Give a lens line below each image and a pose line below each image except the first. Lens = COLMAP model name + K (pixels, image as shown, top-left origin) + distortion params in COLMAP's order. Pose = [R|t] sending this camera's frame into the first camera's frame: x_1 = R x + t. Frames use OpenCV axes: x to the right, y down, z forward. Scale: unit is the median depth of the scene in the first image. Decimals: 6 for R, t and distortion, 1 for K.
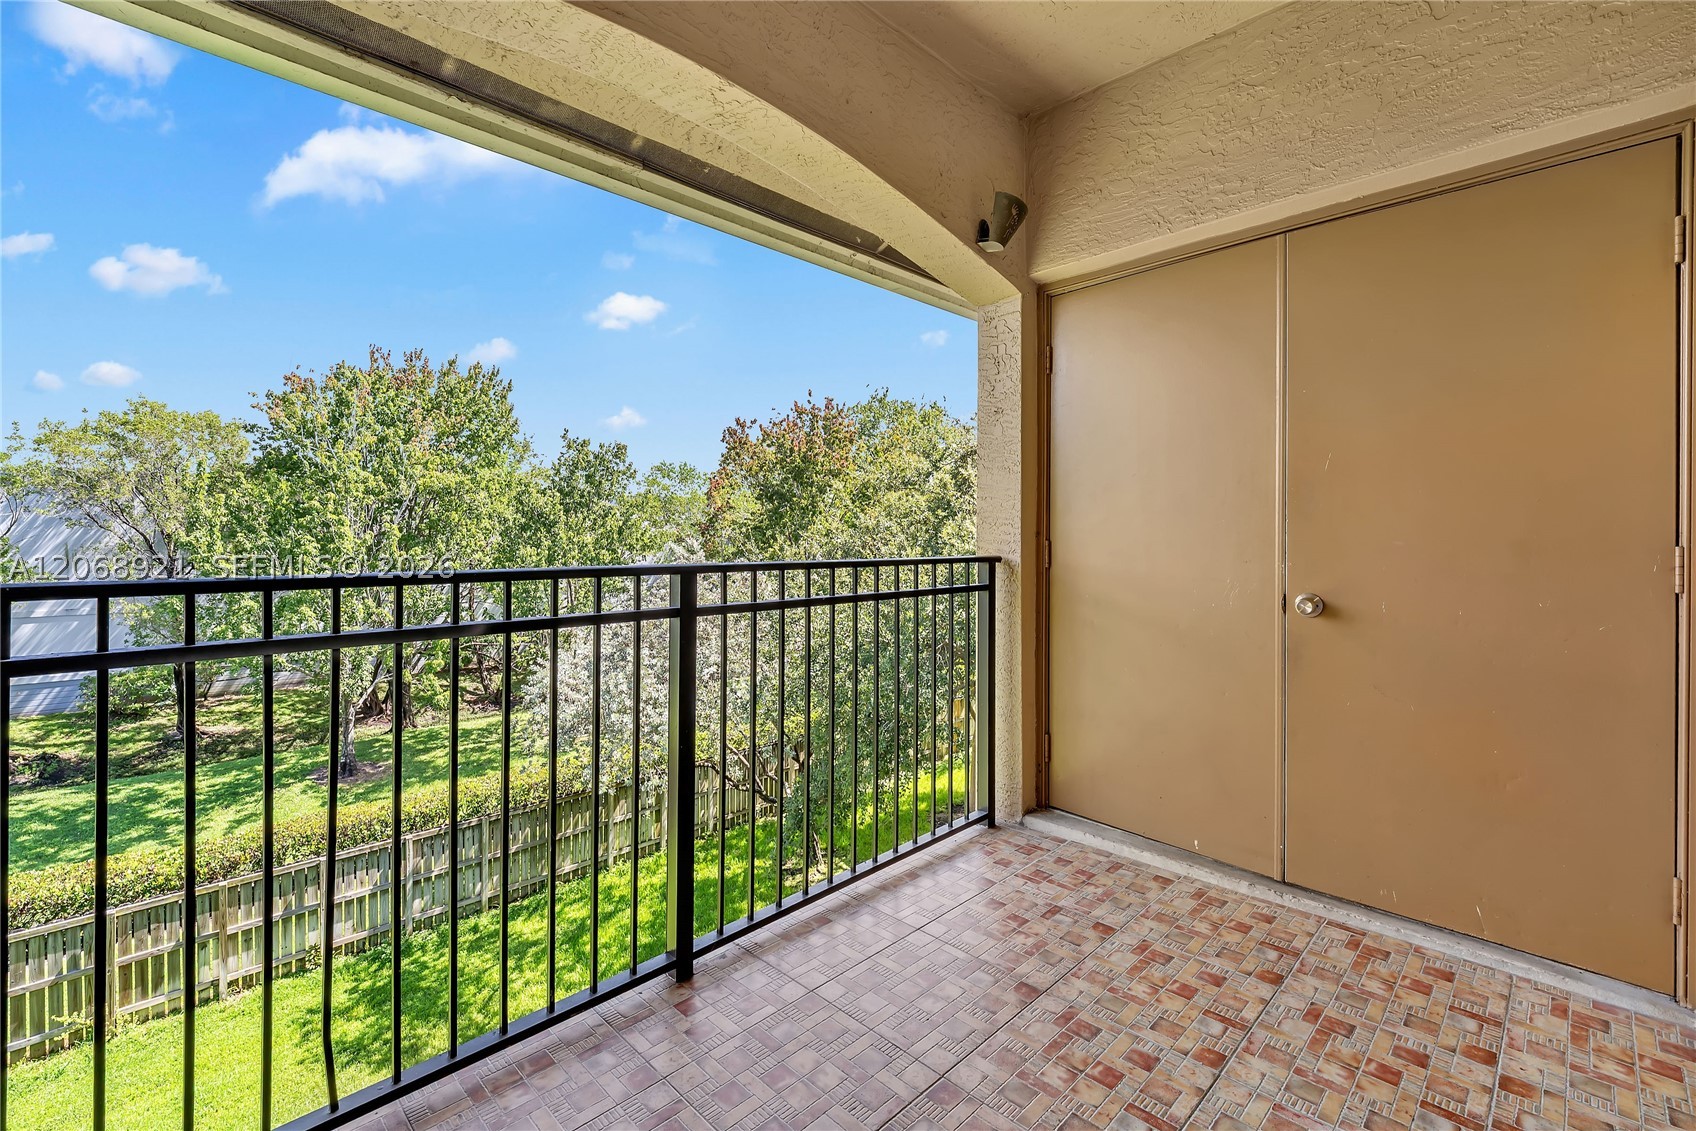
lens RADIAL K [[715.9, 0, 859.0], [0, 715.9, 537.1], [0, 0, 1]] dist [0.005134, -0.006117]
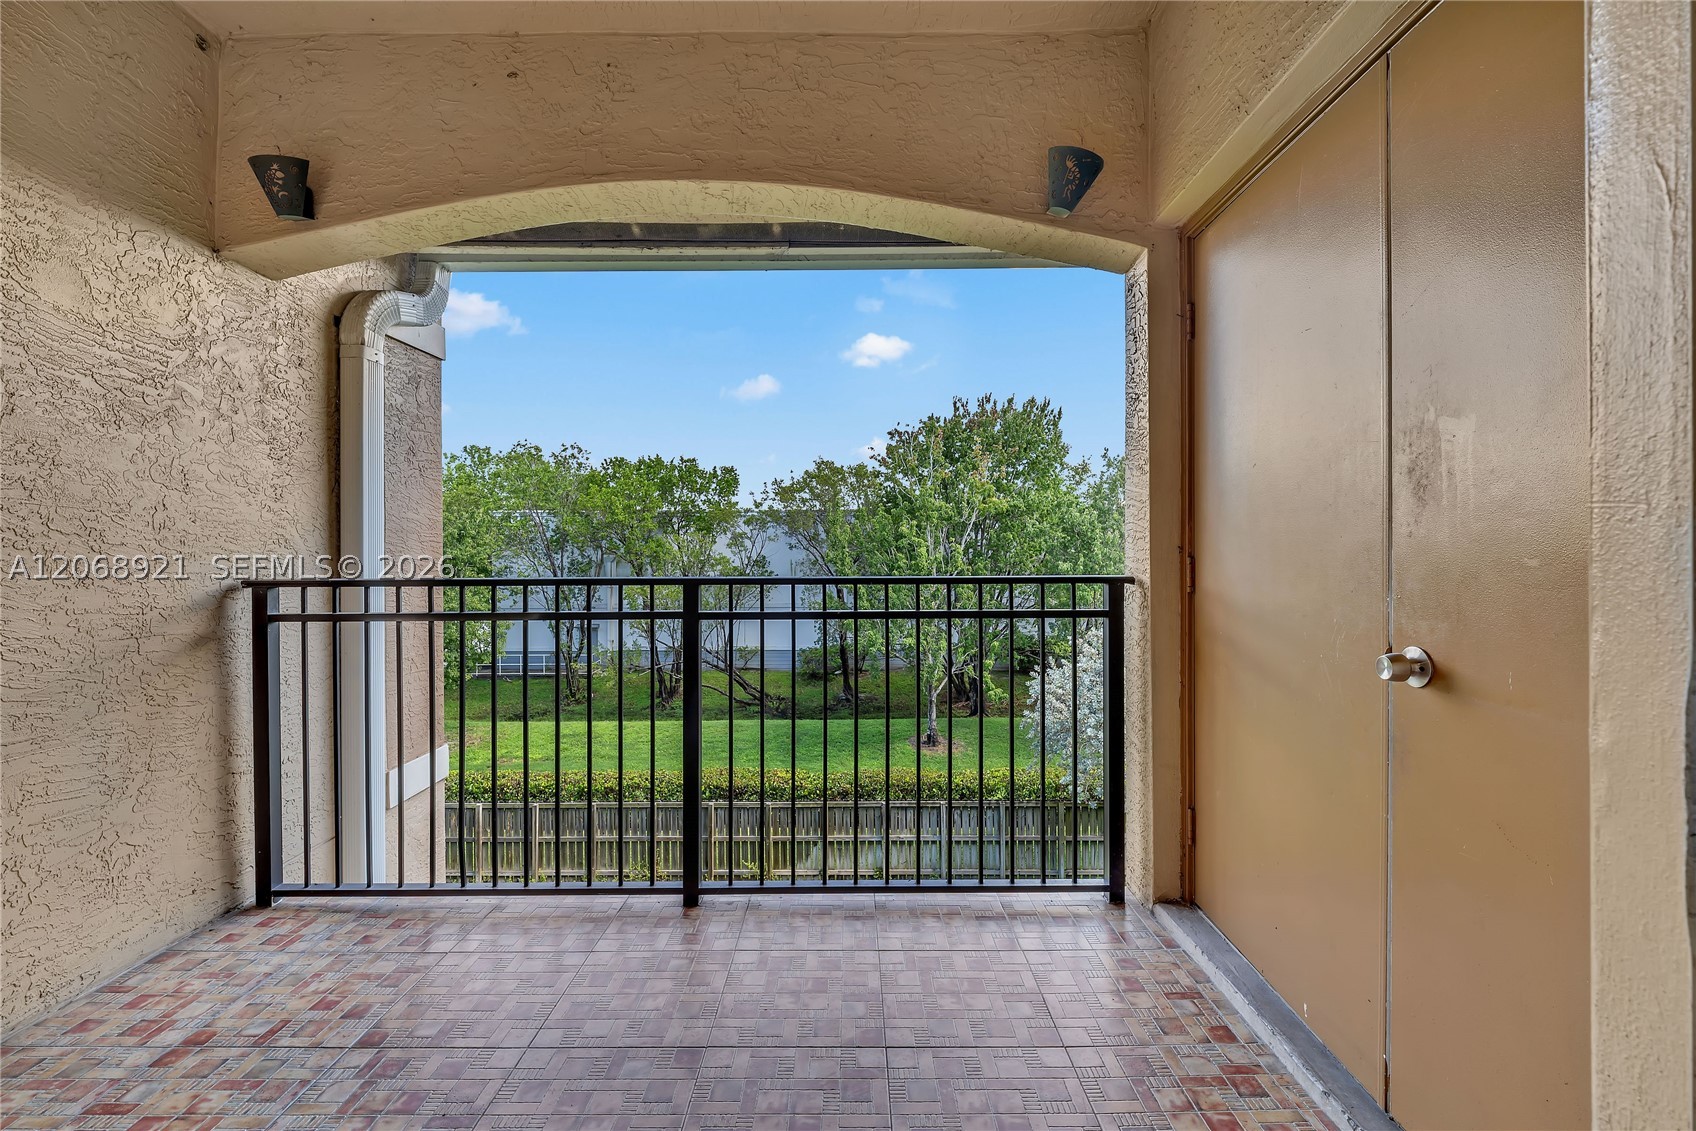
lens RADIAL K [[715.9, 0, 861.5], [0, 715.9, 559.9], [0, 0, 1]] dist [0.005134, -0.006117]
pose [[0.714866, 0.000601, -0.699261, 0.123445], [0.005414, 0.999965, 0.006395, 0.000085], [0.699241, -0.008357, 0.714838, 0.045297]]
